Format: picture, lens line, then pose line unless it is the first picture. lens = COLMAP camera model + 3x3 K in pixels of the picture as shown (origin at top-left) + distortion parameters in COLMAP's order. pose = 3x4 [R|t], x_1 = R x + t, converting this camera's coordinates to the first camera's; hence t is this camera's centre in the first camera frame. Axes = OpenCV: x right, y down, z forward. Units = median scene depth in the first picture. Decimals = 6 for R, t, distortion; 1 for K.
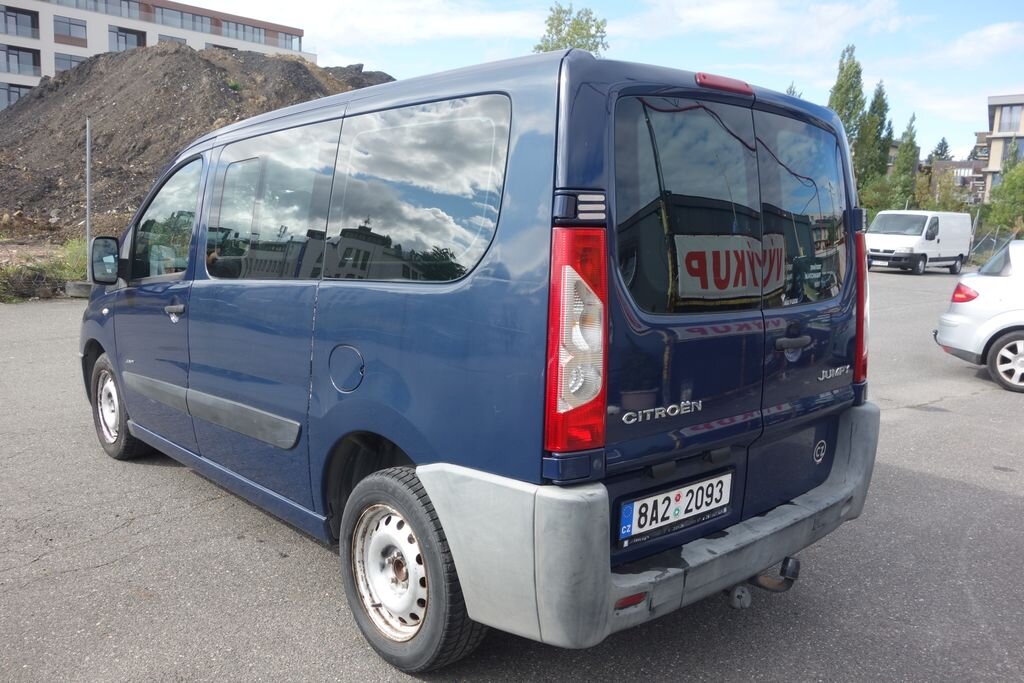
lens RADIAL K [[818.6, 0, 512.0], [0, 818.6, 341.5], [0, 0, 1]] dist [0.001163, 0.002717]
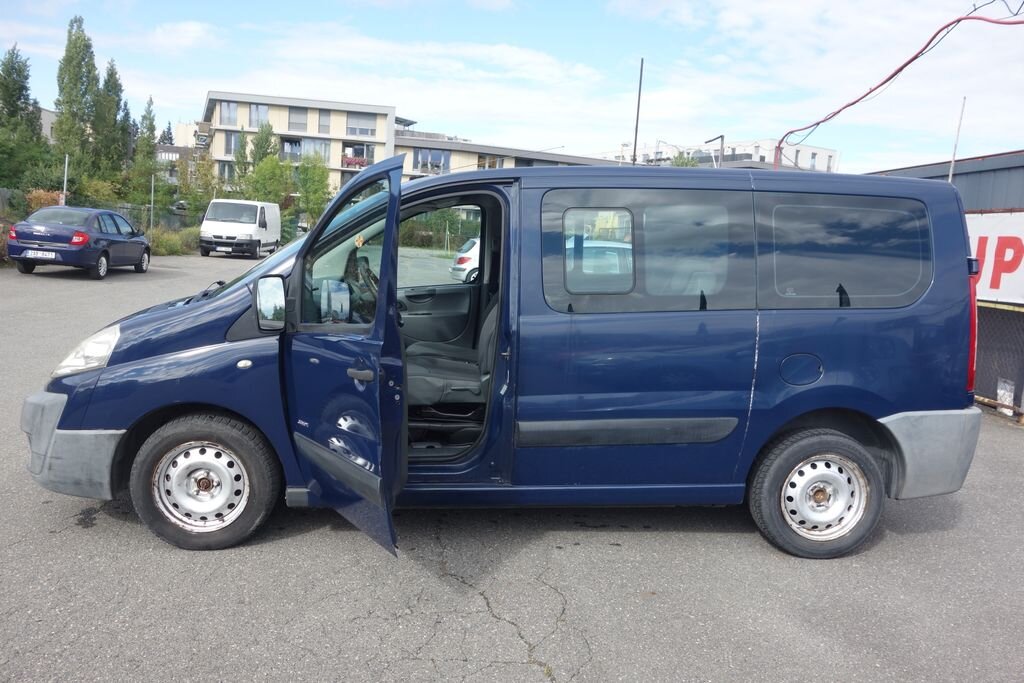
lens RADIAL K [[818.6, 0, 512.0], [0, 818.6, 341.5], [0, 0, 1]] dist [0.001163, 0.002717]
pose [[0.606349, -0.099983, 0.788888, -0.159650], [0.078917, 0.994733, 0.065415, -0.014511], [-0.791273, 0.022592, 0.611046, 0.050144]]
